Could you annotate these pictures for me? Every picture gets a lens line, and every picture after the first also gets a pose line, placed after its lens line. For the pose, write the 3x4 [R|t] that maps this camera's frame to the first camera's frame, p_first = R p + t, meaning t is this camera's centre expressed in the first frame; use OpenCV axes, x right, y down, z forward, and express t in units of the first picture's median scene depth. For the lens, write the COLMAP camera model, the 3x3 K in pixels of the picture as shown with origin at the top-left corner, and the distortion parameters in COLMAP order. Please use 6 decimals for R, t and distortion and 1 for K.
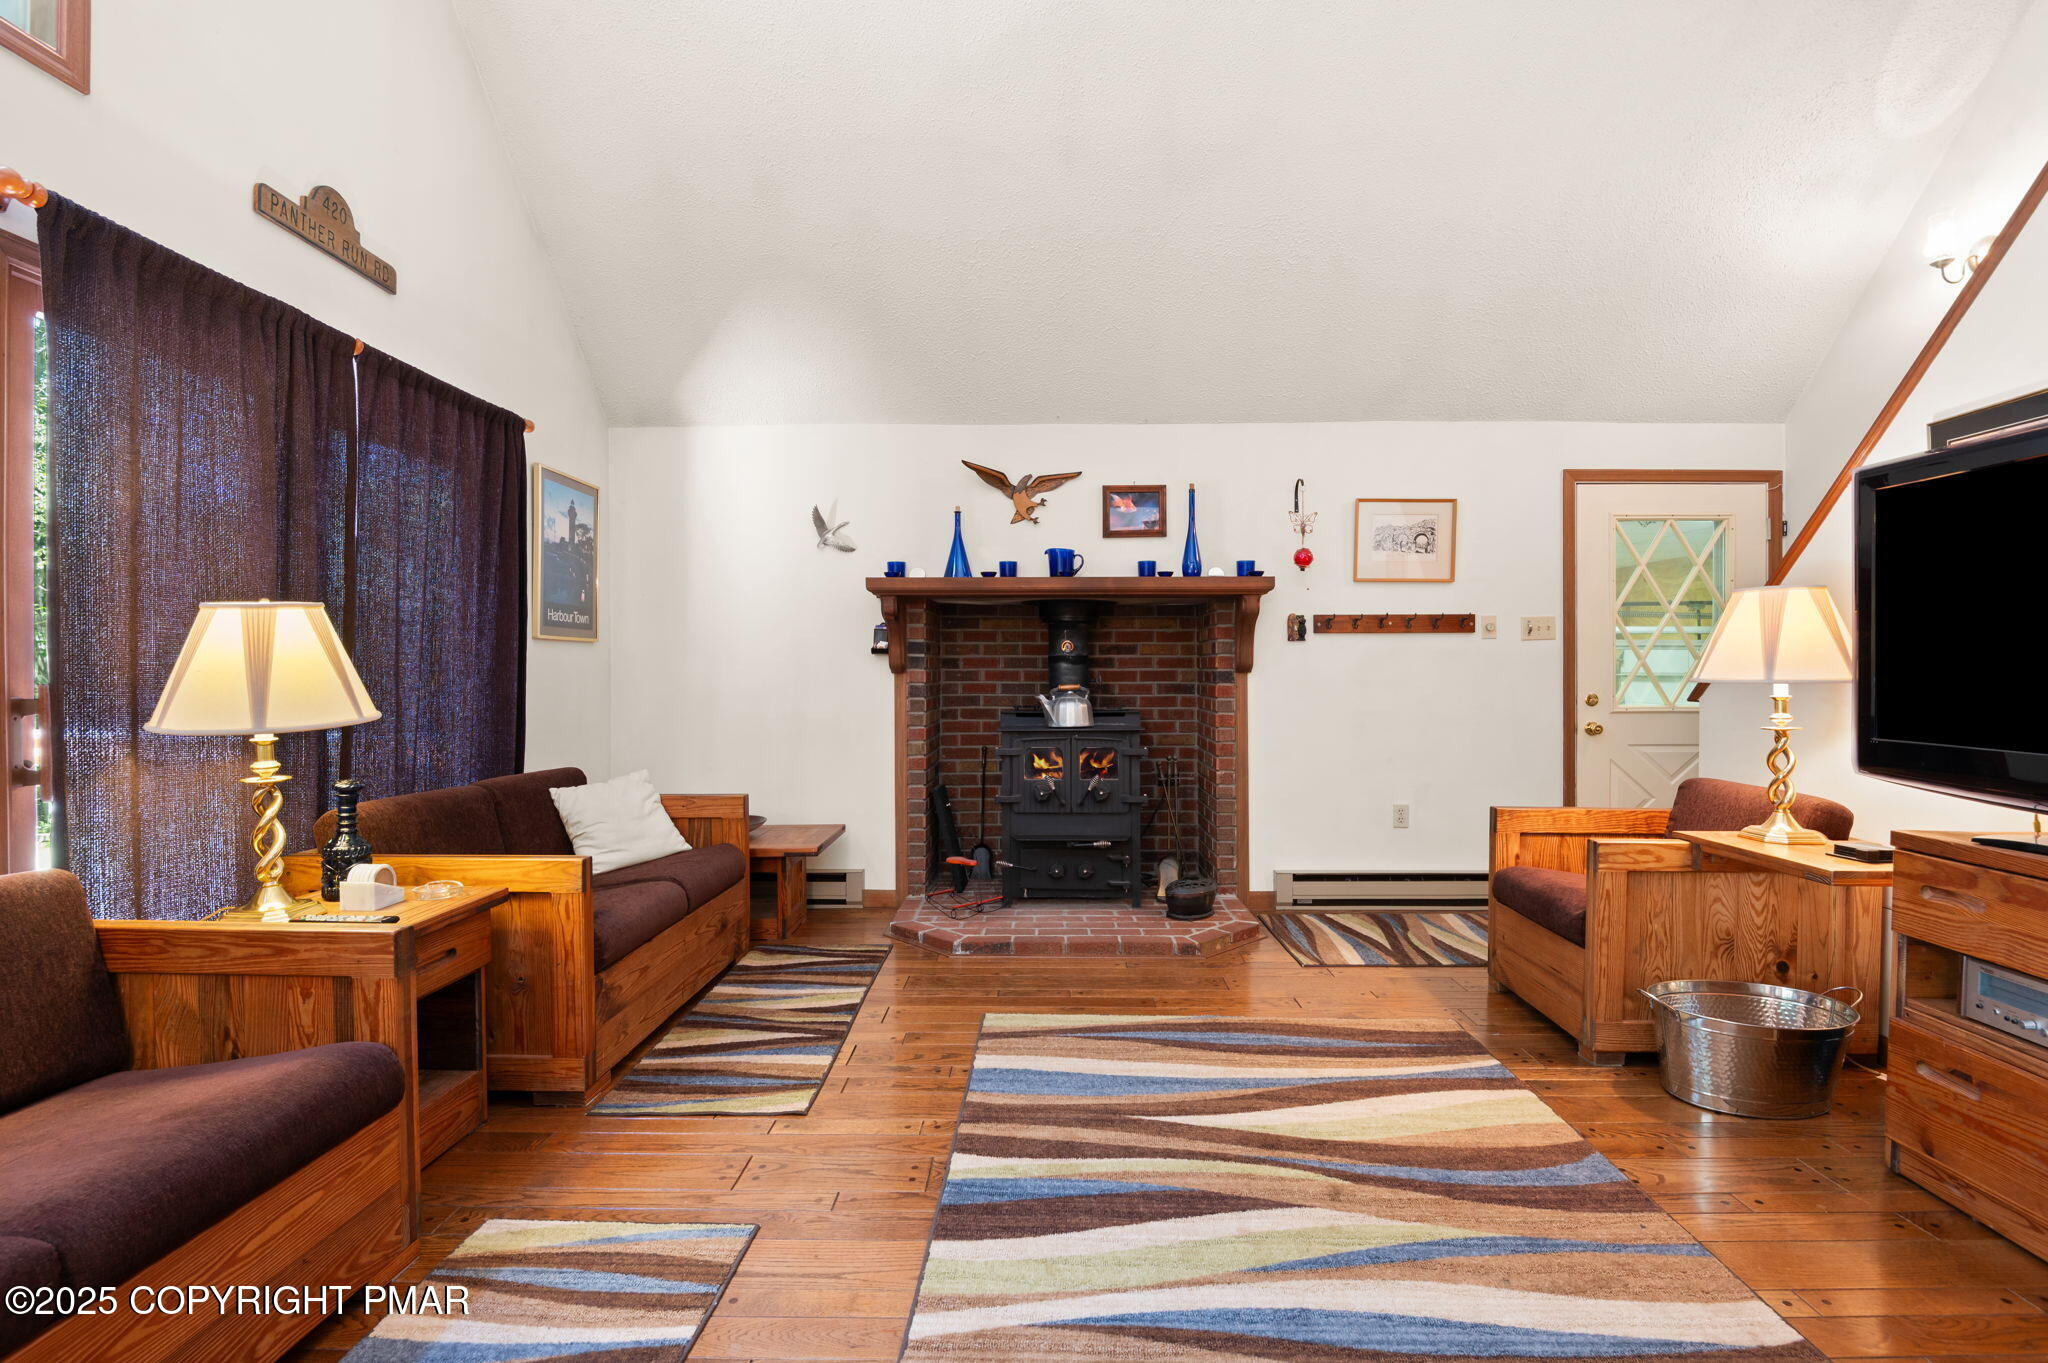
lens RADIAL K [[1007.9, 0, 1024.0], [0, 1007.9, 681.5], [0, 0, 1]] dist [0.000568, 0.000100]
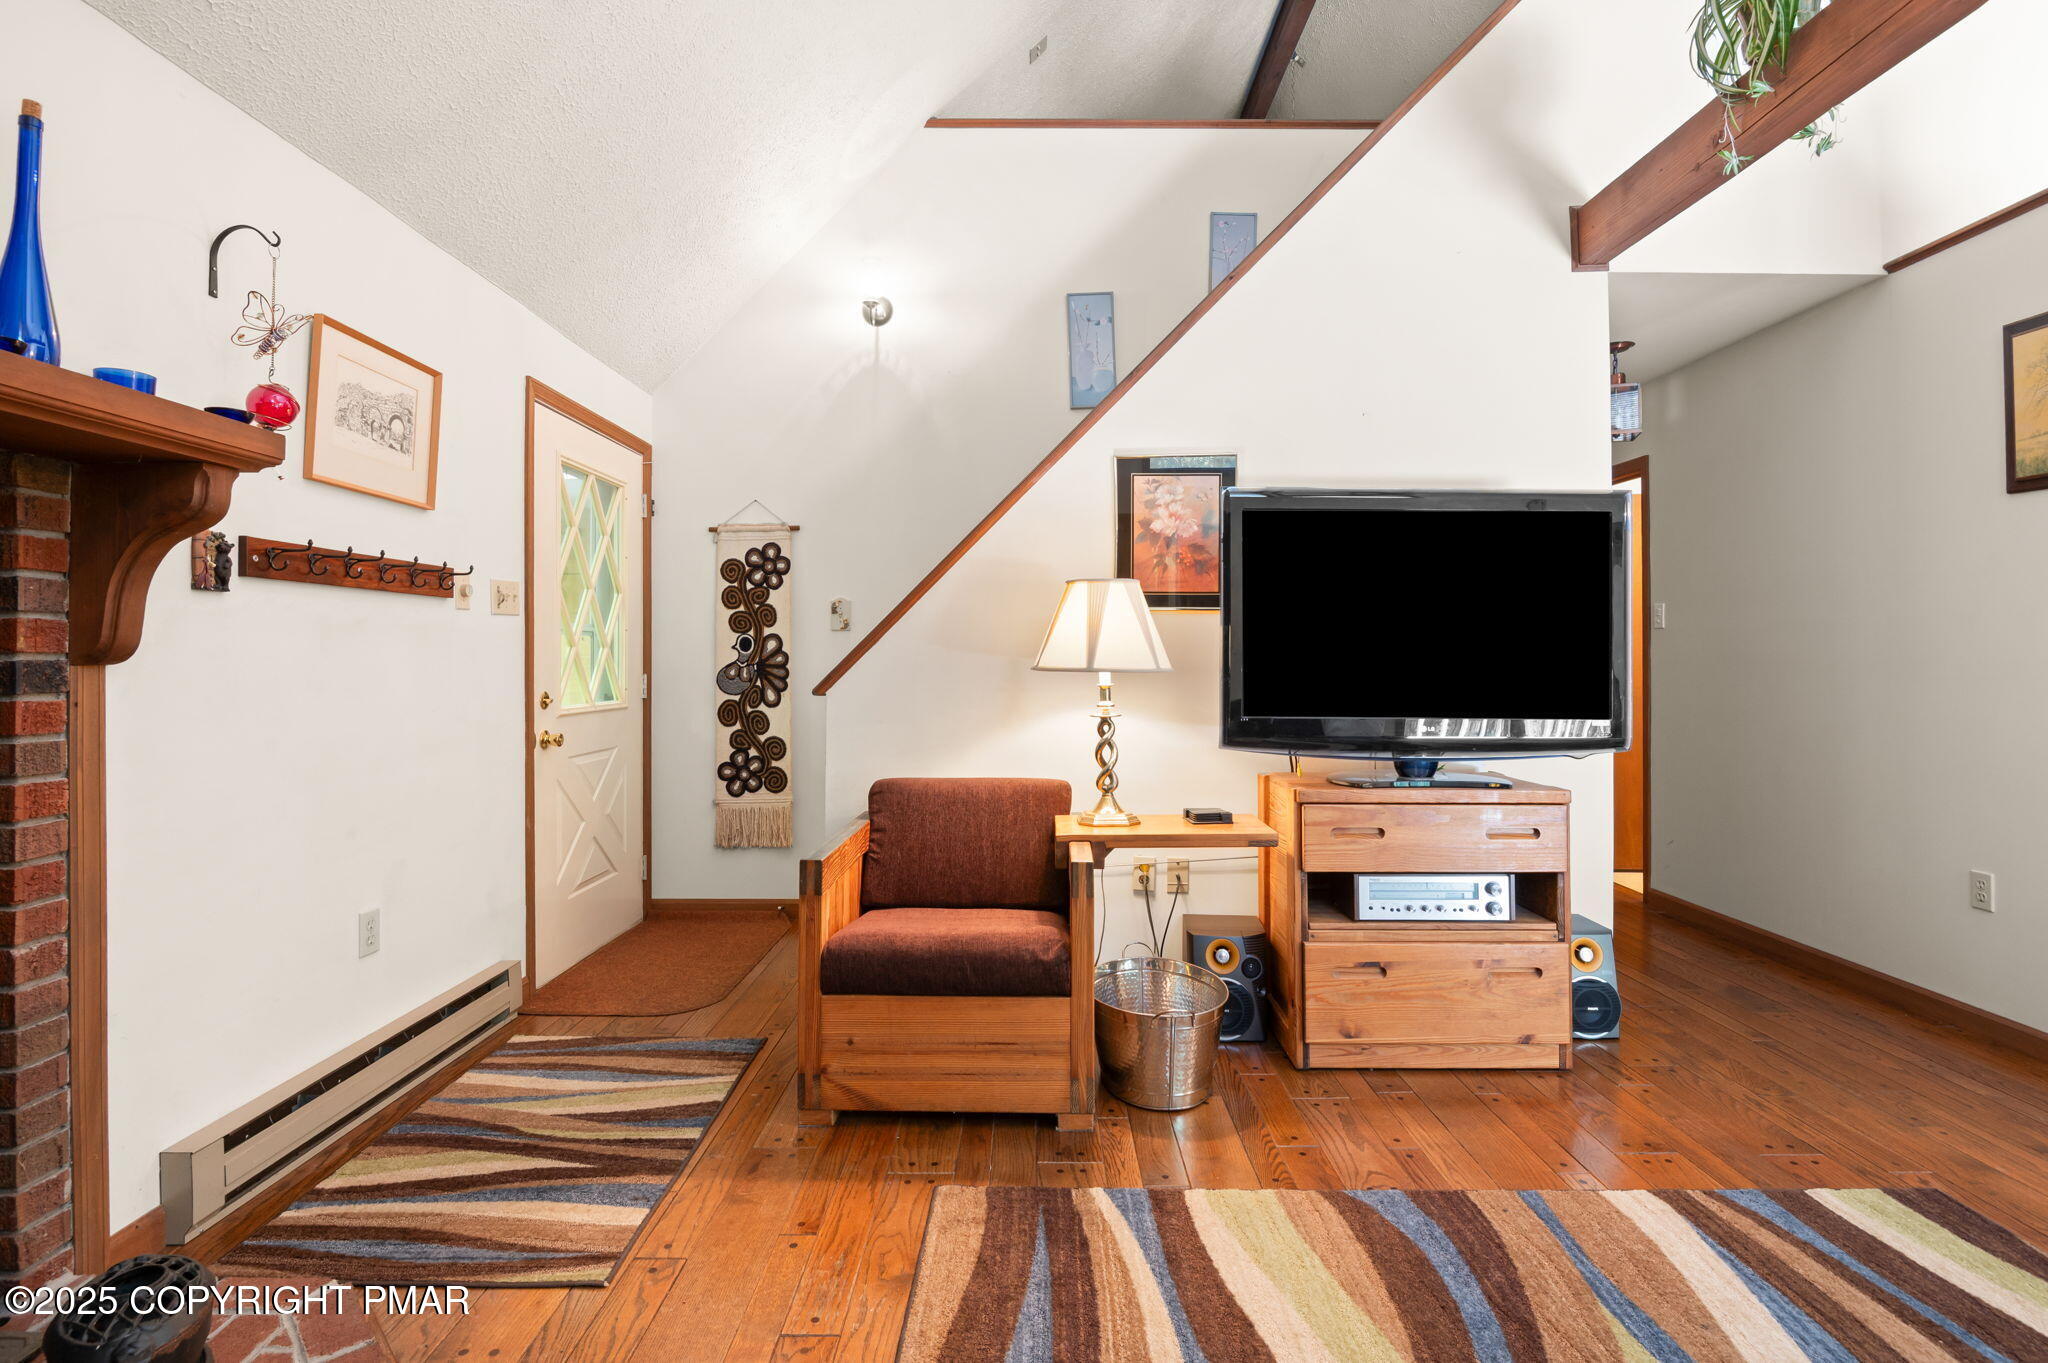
lens RADIAL K [[972.5, 0, 1026.2], [0, 972.5, 642.8], [0, 0, 1]] dist [-0.022934, -0.000311]
pose [[-0.035011, 0.016489, 0.999251, -0.152083], [0.010884, 0.999811, -0.016117, -0.008019], [-0.999328, 0.010312, -0.035184, 0.675993]]
